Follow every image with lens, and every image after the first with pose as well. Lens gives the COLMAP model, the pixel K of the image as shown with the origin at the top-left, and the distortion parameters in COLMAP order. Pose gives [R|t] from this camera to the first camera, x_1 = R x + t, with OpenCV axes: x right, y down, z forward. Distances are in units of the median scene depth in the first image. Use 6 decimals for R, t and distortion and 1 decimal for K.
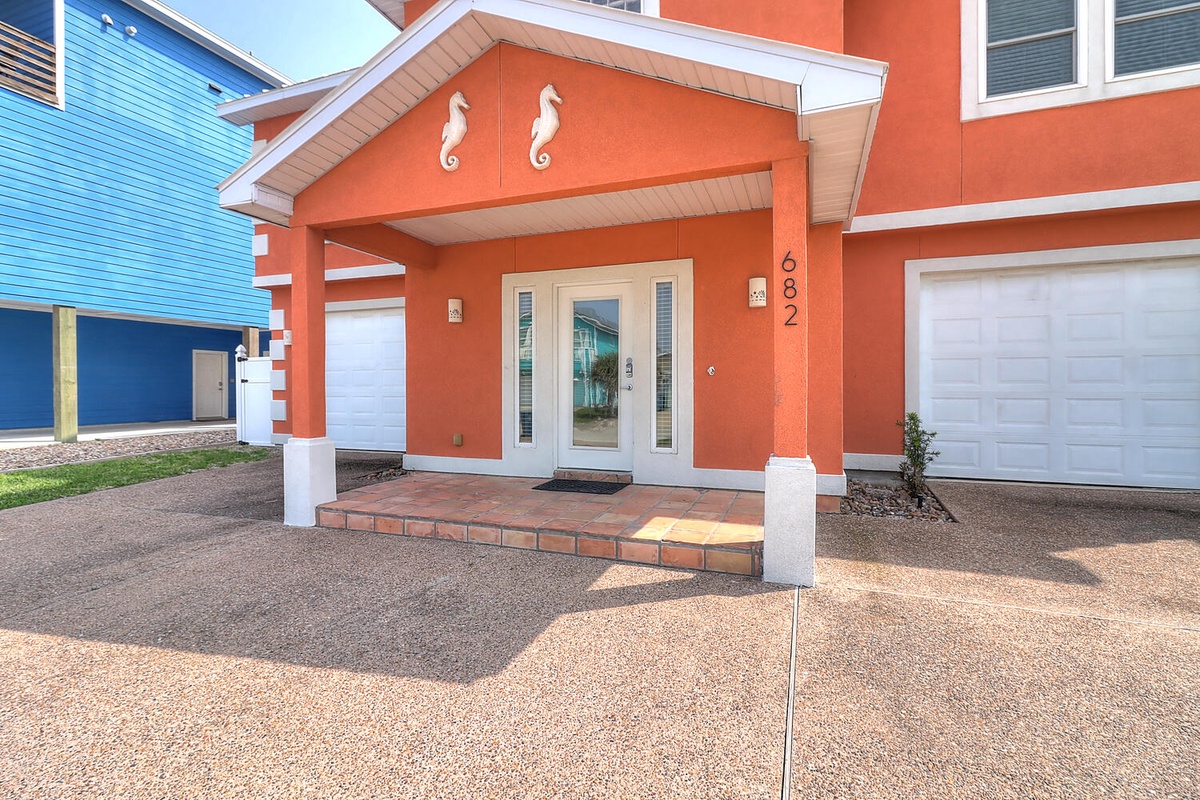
lens RADIAL K [[551.5, 0, 600.2], [0, 551.5, 391.5], [0, 0, 1]] dist [0.001862, -0.000002]
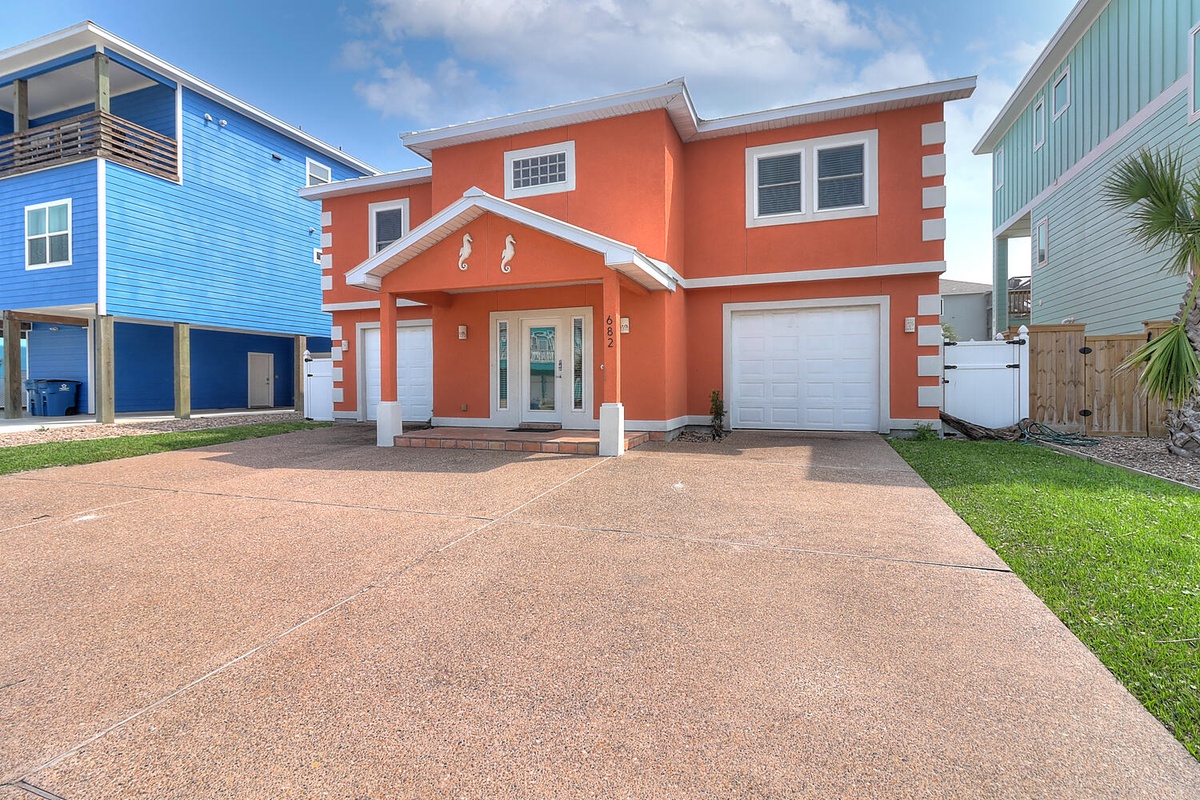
lens RADIAL K [[551.5, 0, 600.2], [0, 551.5, 391.5], [0, 0, 1]] dist [0.001862, -0.000002]
pose [[0.999928, -0.001236, 0.011930, 0.093507], [0.001217, 0.999998, 0.001601, 0.022648], [-0.011932, -0.001586, 0.999928, -0.466648]]
